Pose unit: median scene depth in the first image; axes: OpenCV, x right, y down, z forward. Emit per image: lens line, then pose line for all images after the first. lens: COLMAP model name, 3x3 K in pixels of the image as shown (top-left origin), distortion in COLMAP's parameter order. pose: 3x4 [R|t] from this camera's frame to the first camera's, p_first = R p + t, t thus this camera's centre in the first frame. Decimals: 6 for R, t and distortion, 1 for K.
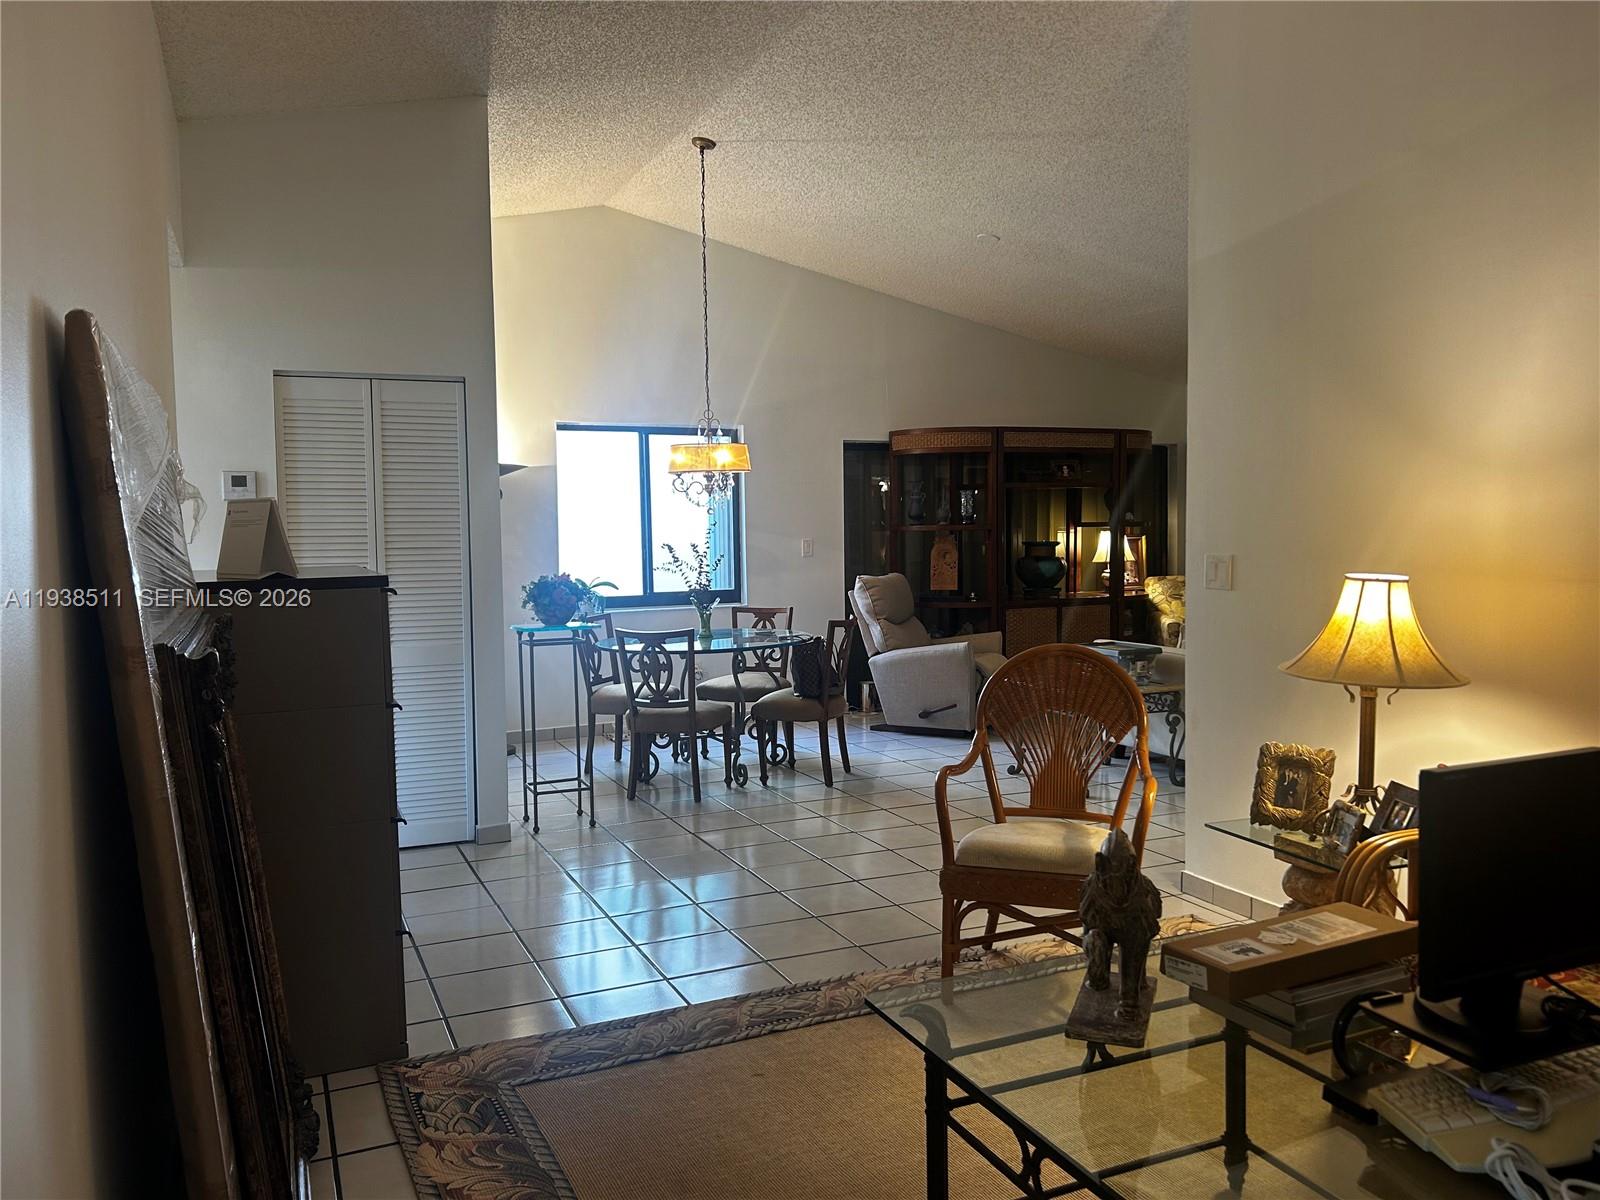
lens RADIAL K [[1195.0, 0, 800.0], [0, 1195.0, 600.0], [0, 0, 1]] dist [0.254451, -0.000847]
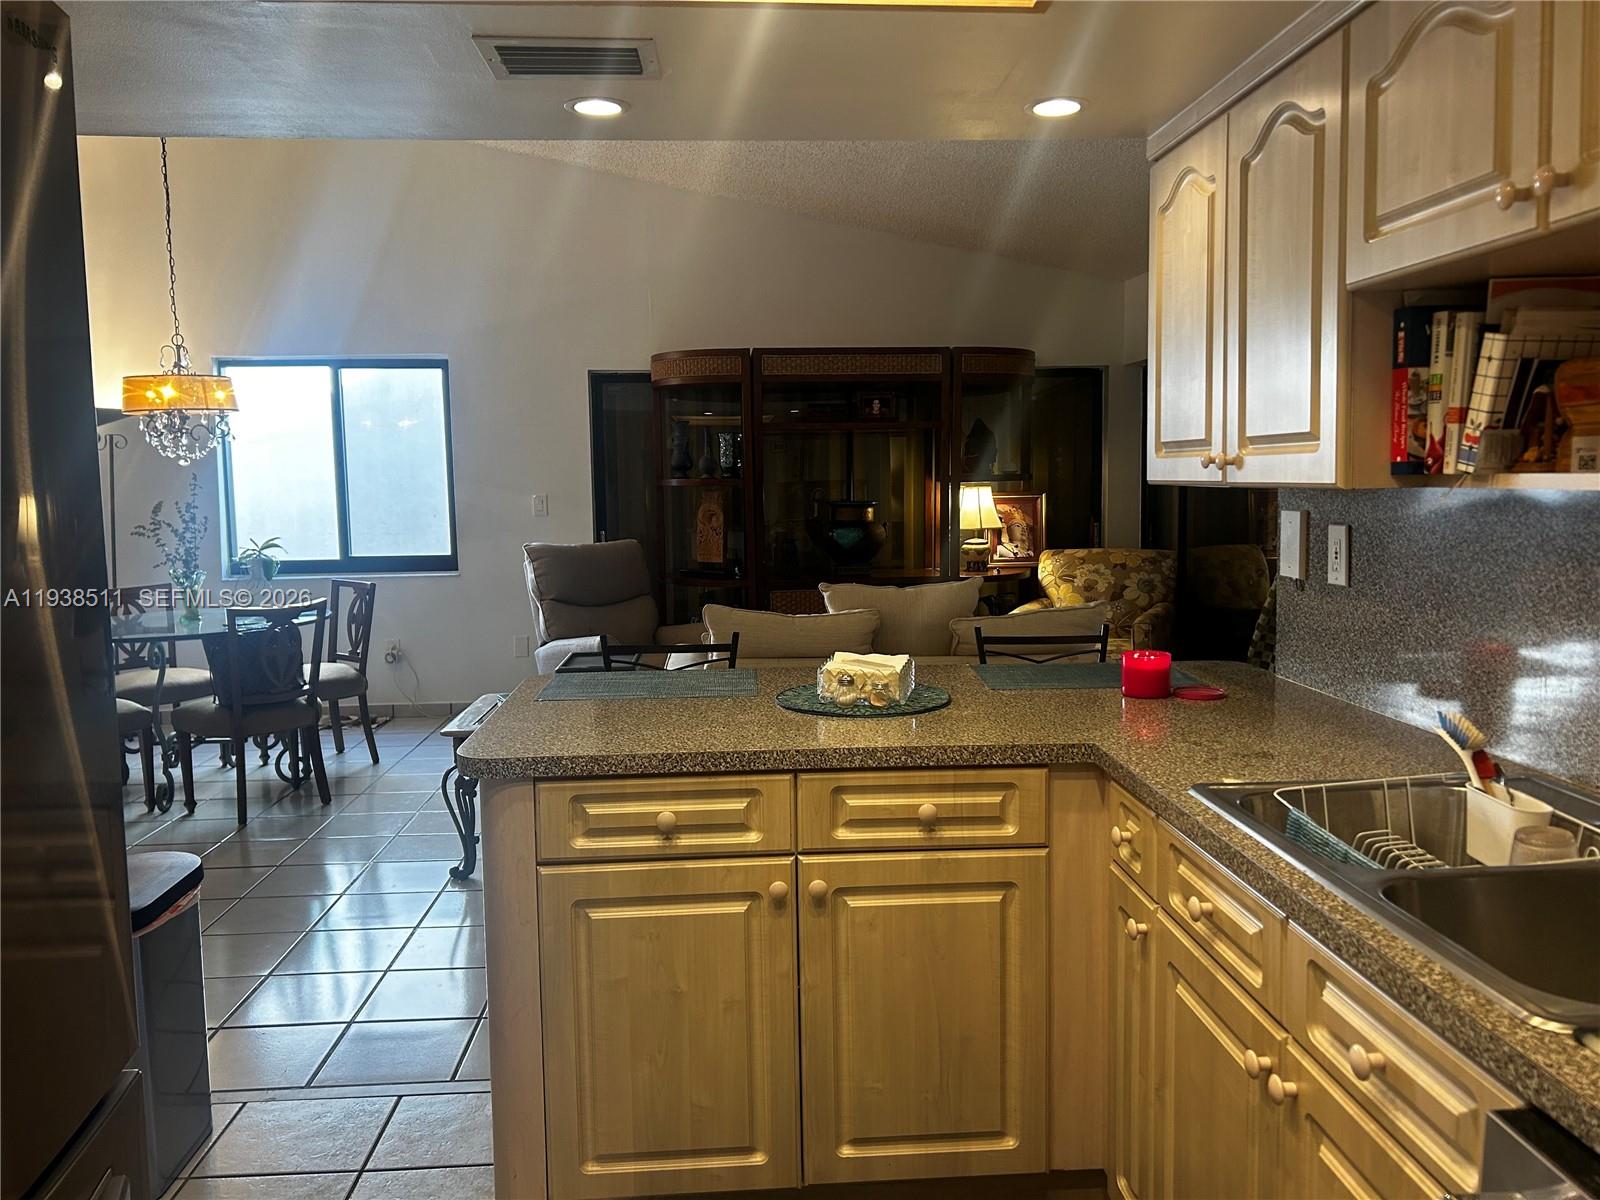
lens RADIAL K [[1199.8, 0, 801.5], [0, 1199.8, 606.1], [0, 0, 1]] dist [0.101915, -0.084178]
pose [[0.931284, 0.040850, -0.361995, 0.519717], [-0.021972, 0.998182, 0.056117, -0.028464], [0.363630, -0.044307, 0.930489, 0.338653]]
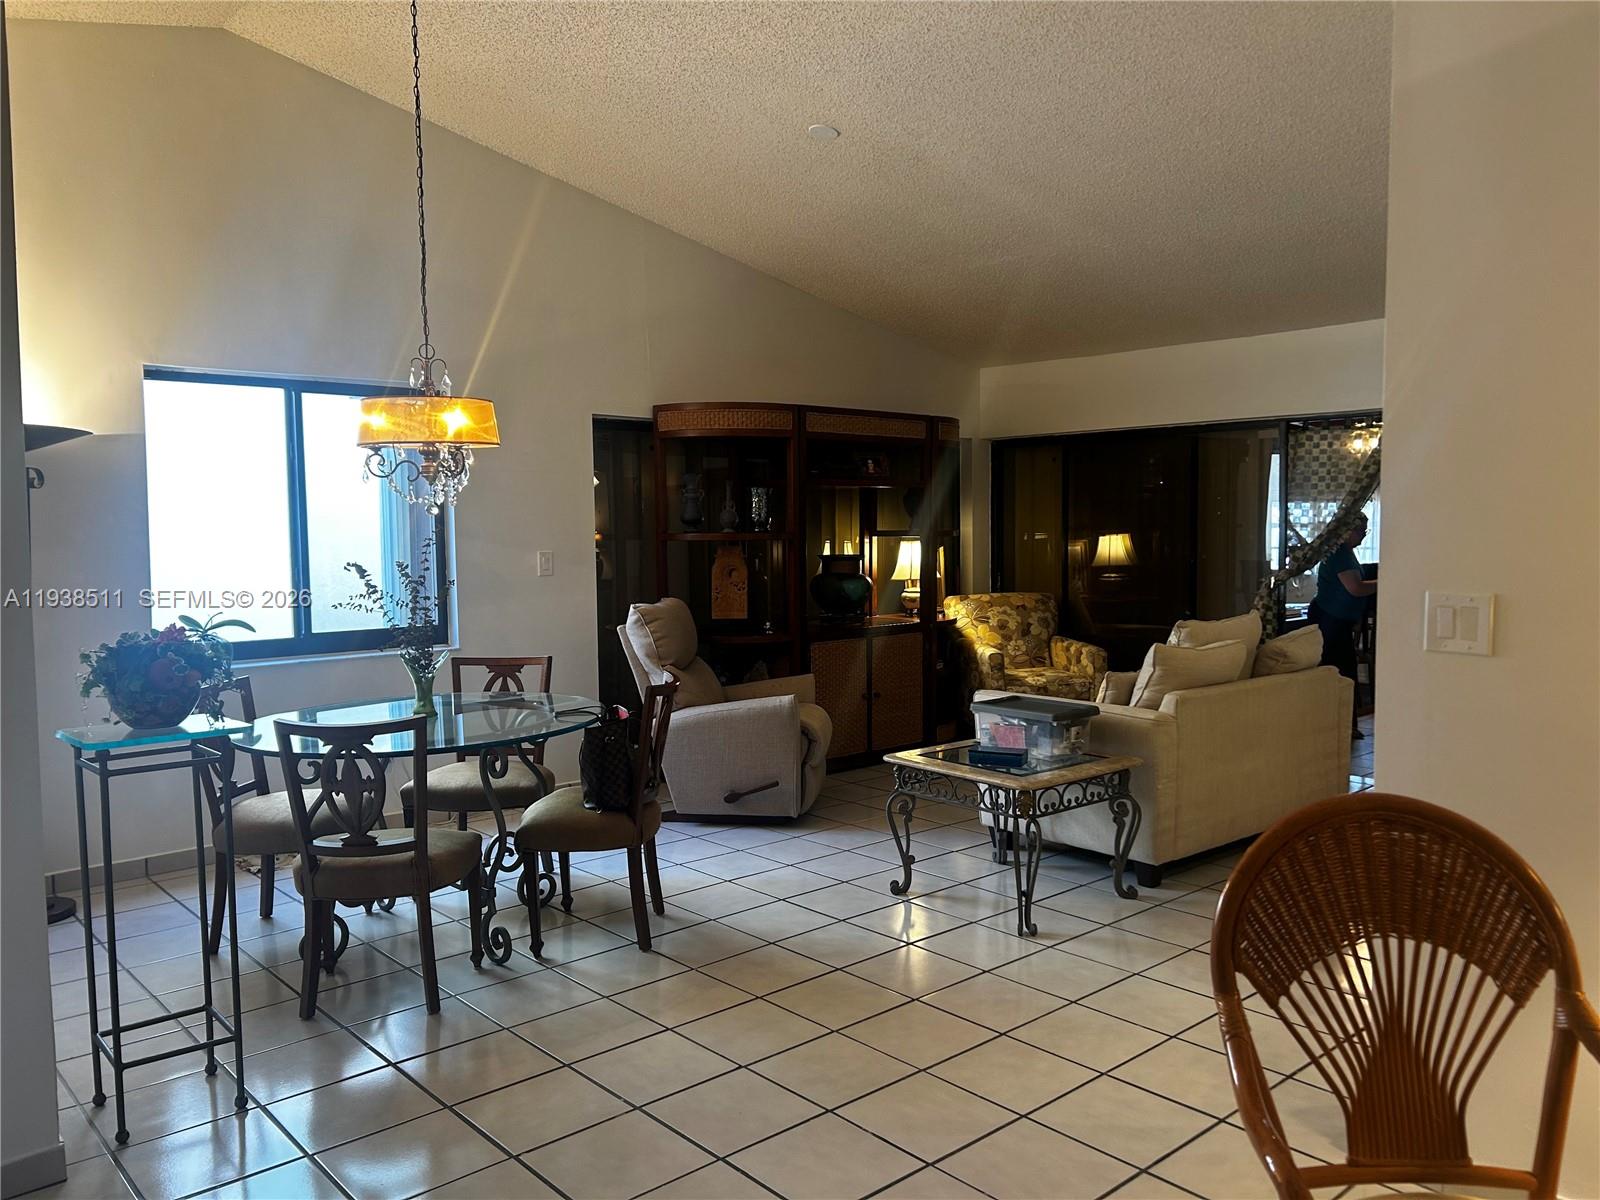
lens RADIAL K [[1199.8, 0, 801.5], [0, 1199.8, 606.1], [0, 0, 1]] dist [0.101915, -0.084178]
pose [[0.954815, -0.015918, 0.296774, -0.068479], [0.015548, 0.999873, 0.003607, -0.021020], [-0.296793, 0.001170, 0.954941, 0.305279]]
